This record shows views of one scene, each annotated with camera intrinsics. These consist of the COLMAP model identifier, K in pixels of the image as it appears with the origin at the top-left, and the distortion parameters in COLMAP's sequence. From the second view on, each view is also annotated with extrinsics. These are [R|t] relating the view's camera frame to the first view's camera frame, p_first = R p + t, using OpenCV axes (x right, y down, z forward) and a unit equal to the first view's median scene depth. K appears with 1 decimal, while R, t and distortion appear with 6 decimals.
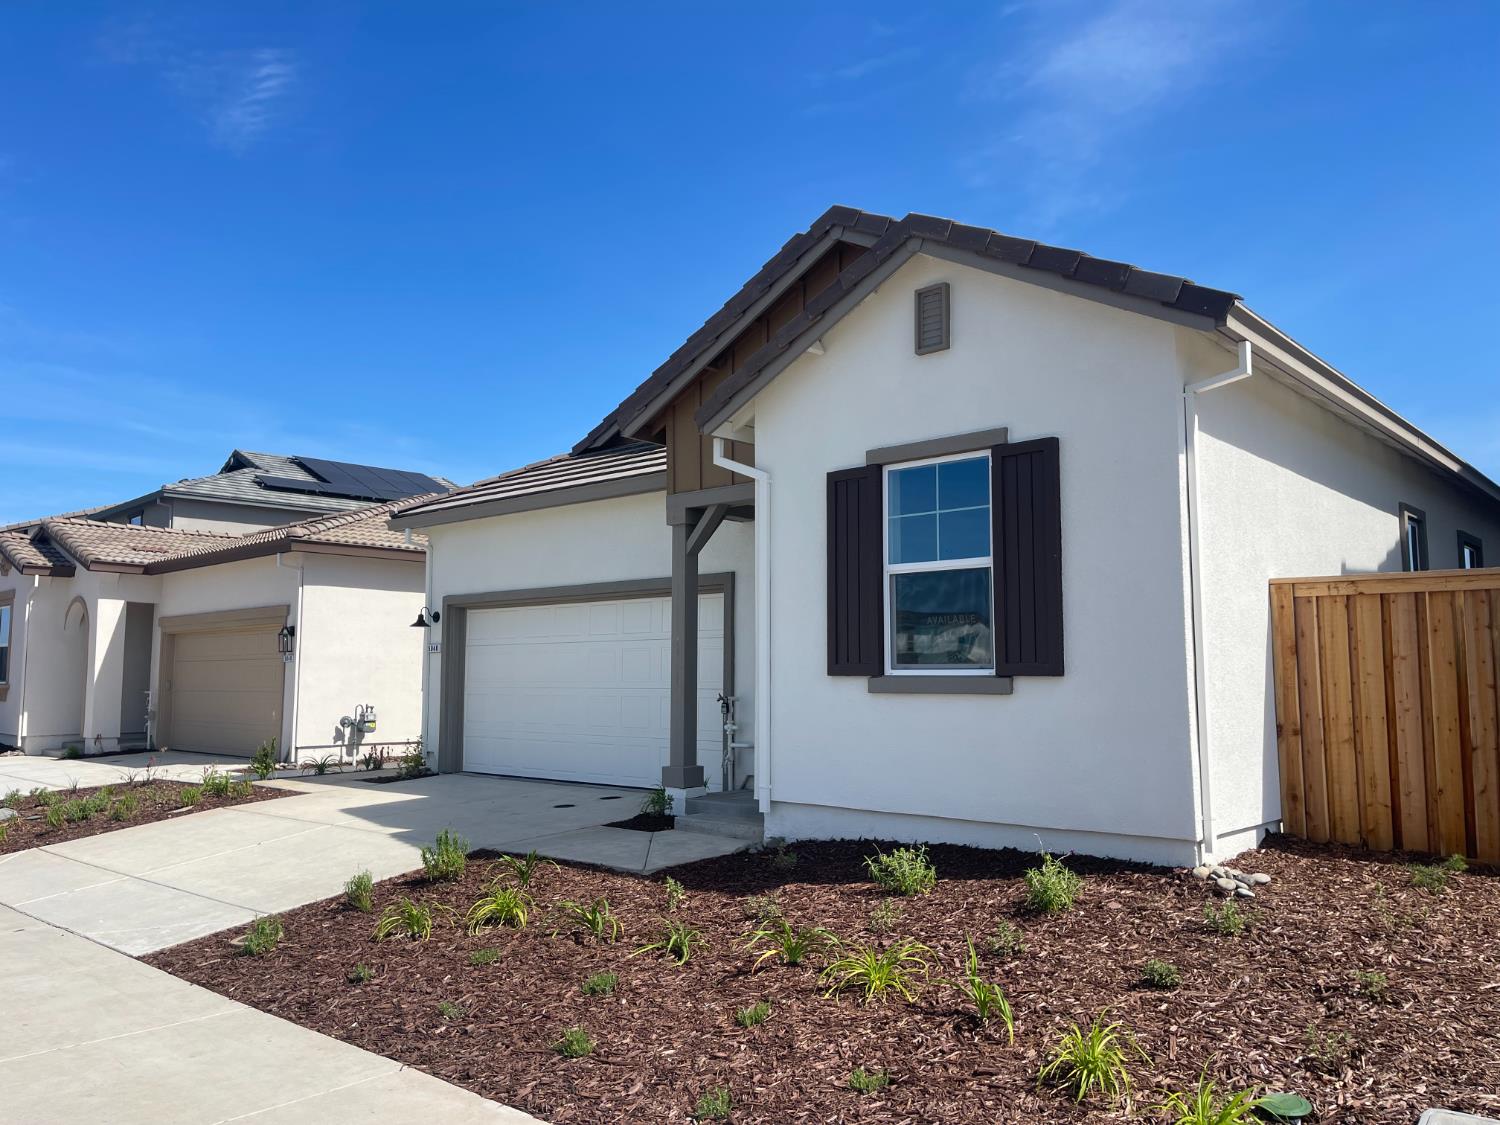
lens RADIAL K [[1107.9, 0, 754.2], [0, 1107.9, 581.9], [0, 0, 1]] dist [-0.008738, -0.004856]
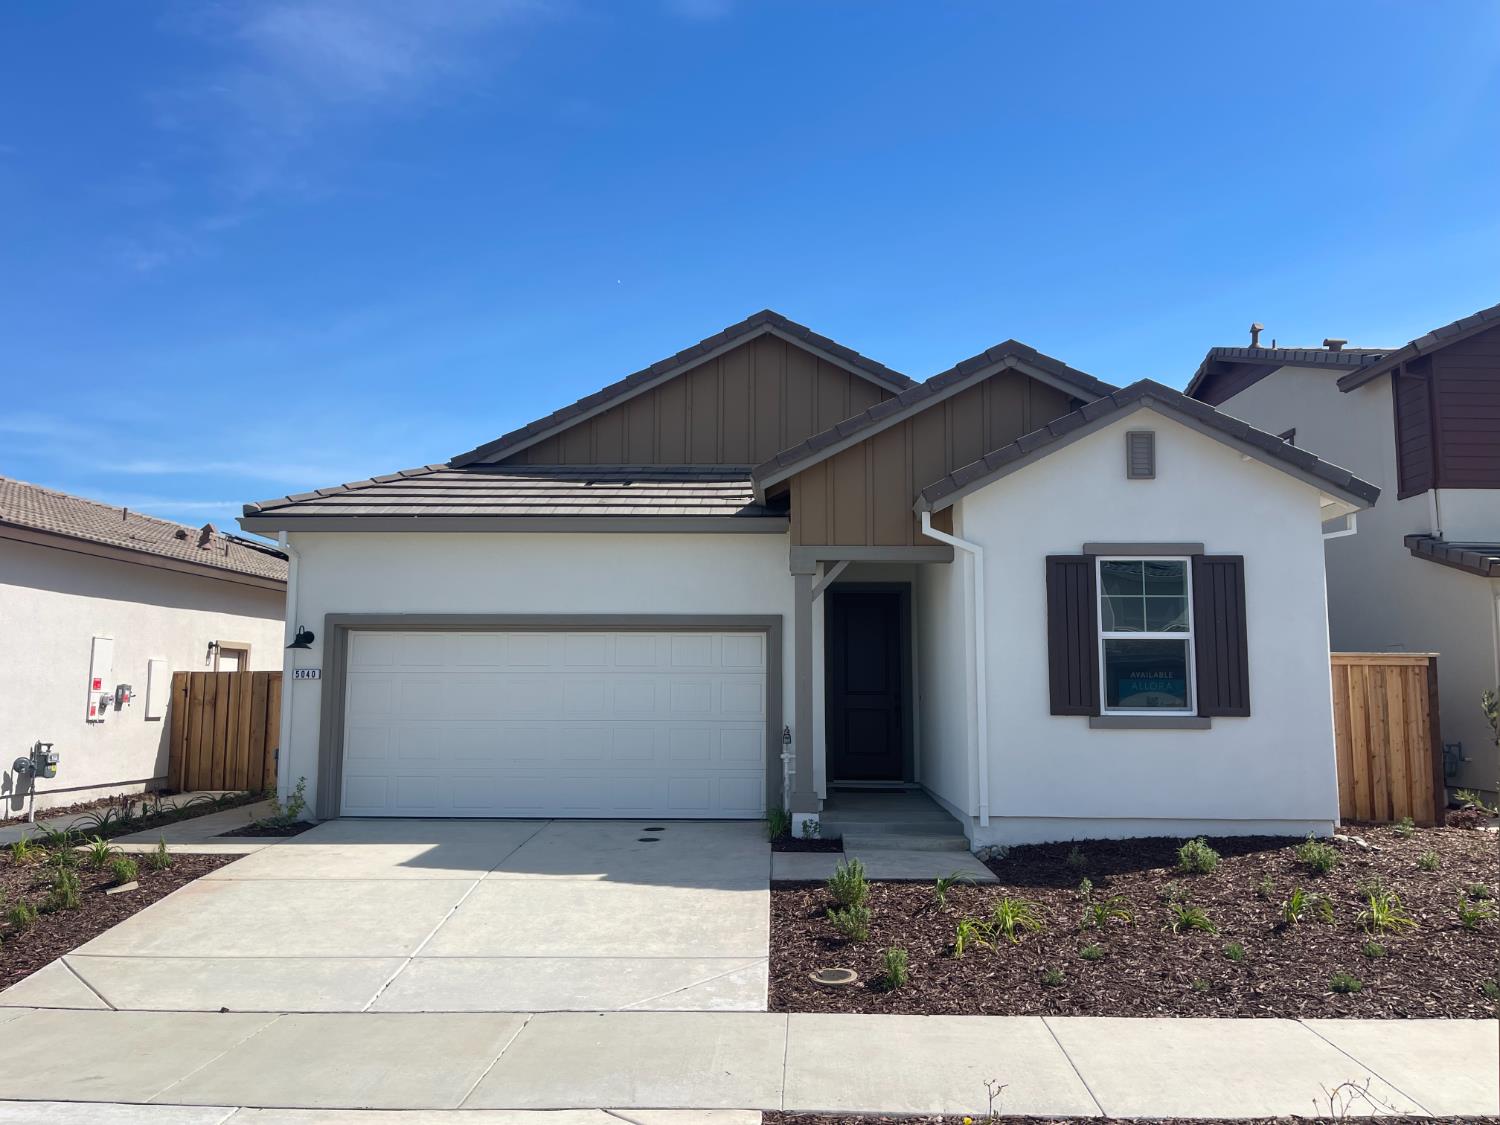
lens RADIAL K [[1110.4, 0, 750.0], [0, 1110.4, 562.5], [0, 0, 1]] dist [0.007111, -0.047600]
pose [[0.766601, 0.080547, 0.637052, -1.055925], [-0.061279, 0.996750, -0.052285, -0.002519], [-0.639193, 0.001044, 0.769045, 0.243535]]
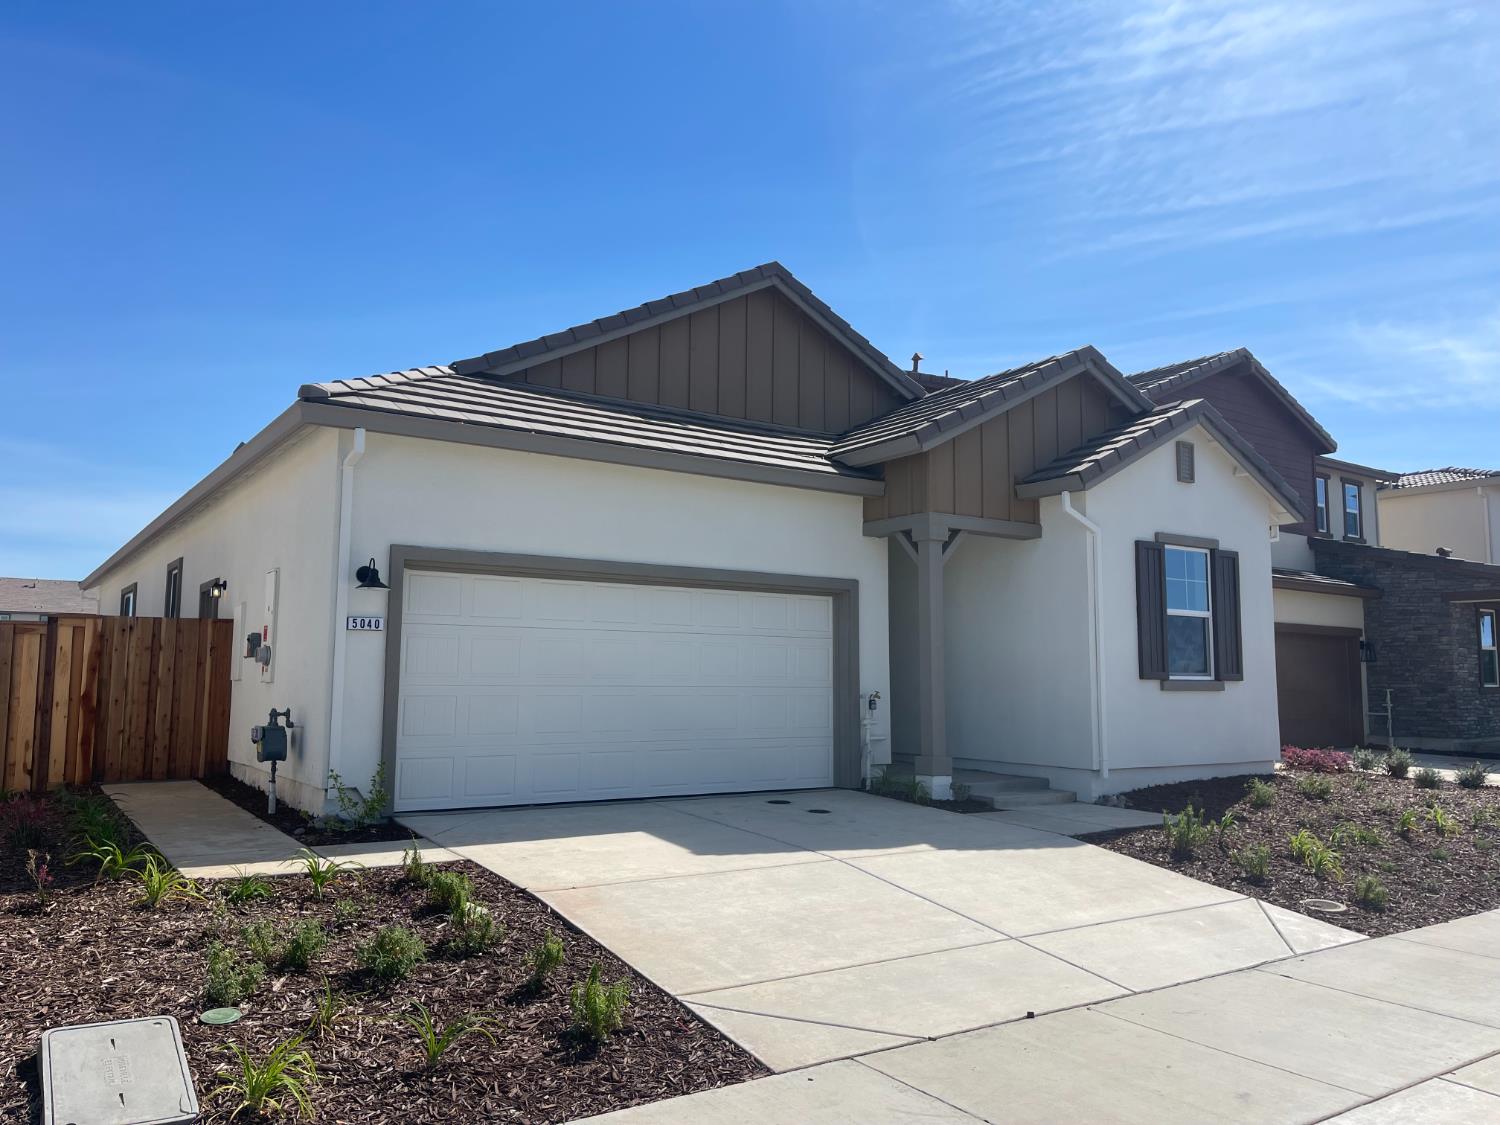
lens RADIAL K [[1112.0, 0, 749.4], [0, 1112.0, 570.8], [0, 0, 1]] dist [0.072327, -0.093356]
pose [[0.262376, 0.100138, 0.959756, -1.551177], [-0.092850, 0.992606, -0.078183, 0.109721], [-0.960488, -0.068600, 0.269734, 1.135495]]
